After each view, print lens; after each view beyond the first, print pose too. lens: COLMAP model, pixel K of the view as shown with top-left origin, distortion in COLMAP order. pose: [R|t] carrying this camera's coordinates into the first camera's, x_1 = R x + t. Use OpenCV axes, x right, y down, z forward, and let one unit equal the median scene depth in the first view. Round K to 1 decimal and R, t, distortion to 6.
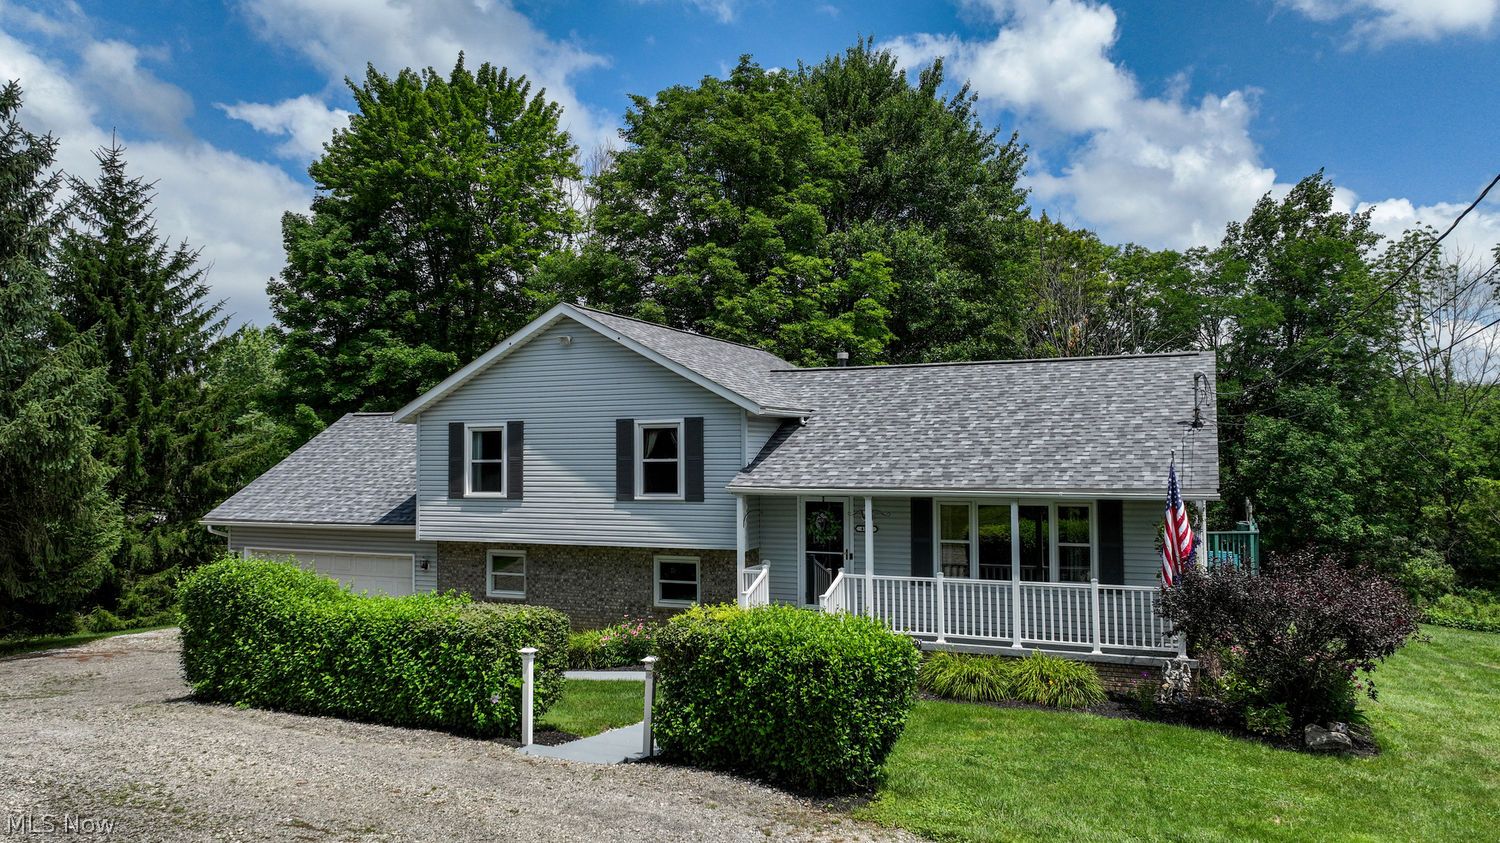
lens RADIAL K [[1041.0, 0, 749.2], [0, 1041.0, 433.0], [0, 0, 1]] dist [0.032639, -0.077960]
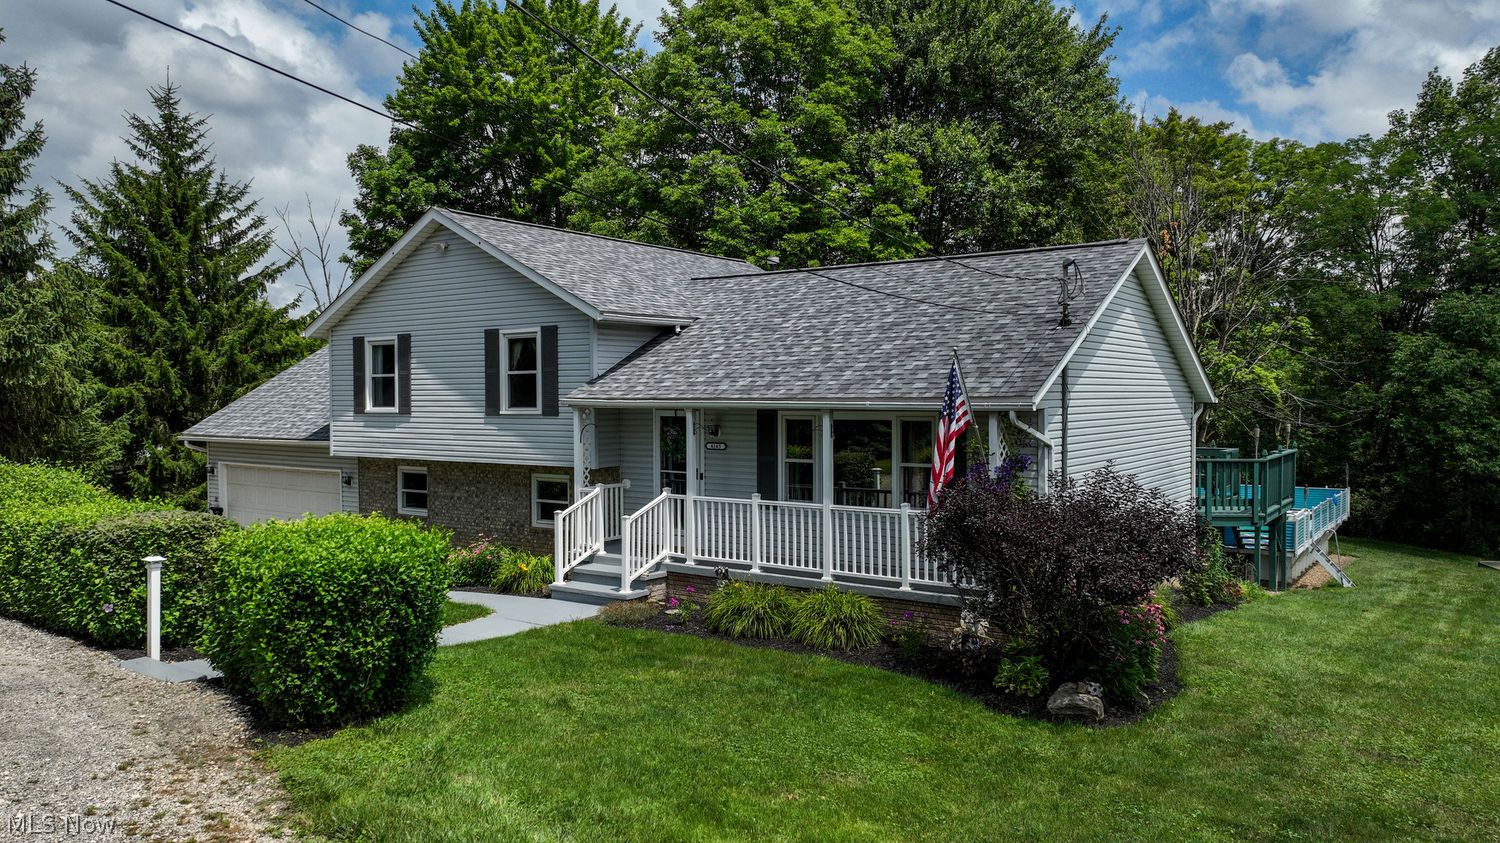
lens RADIAL K [[1045.9, 0, 750.0], [0, 1045.9, 421.5], [0, 0, 1]] dist [0.000636, -0.000574]
pose [[0.979682, 0.004991, -0.200496, 0.283626], [0.005430, 0.998664, 0.051390, 0.021425], [0.200484, -0.051435, 0.978346, 0.105791]]
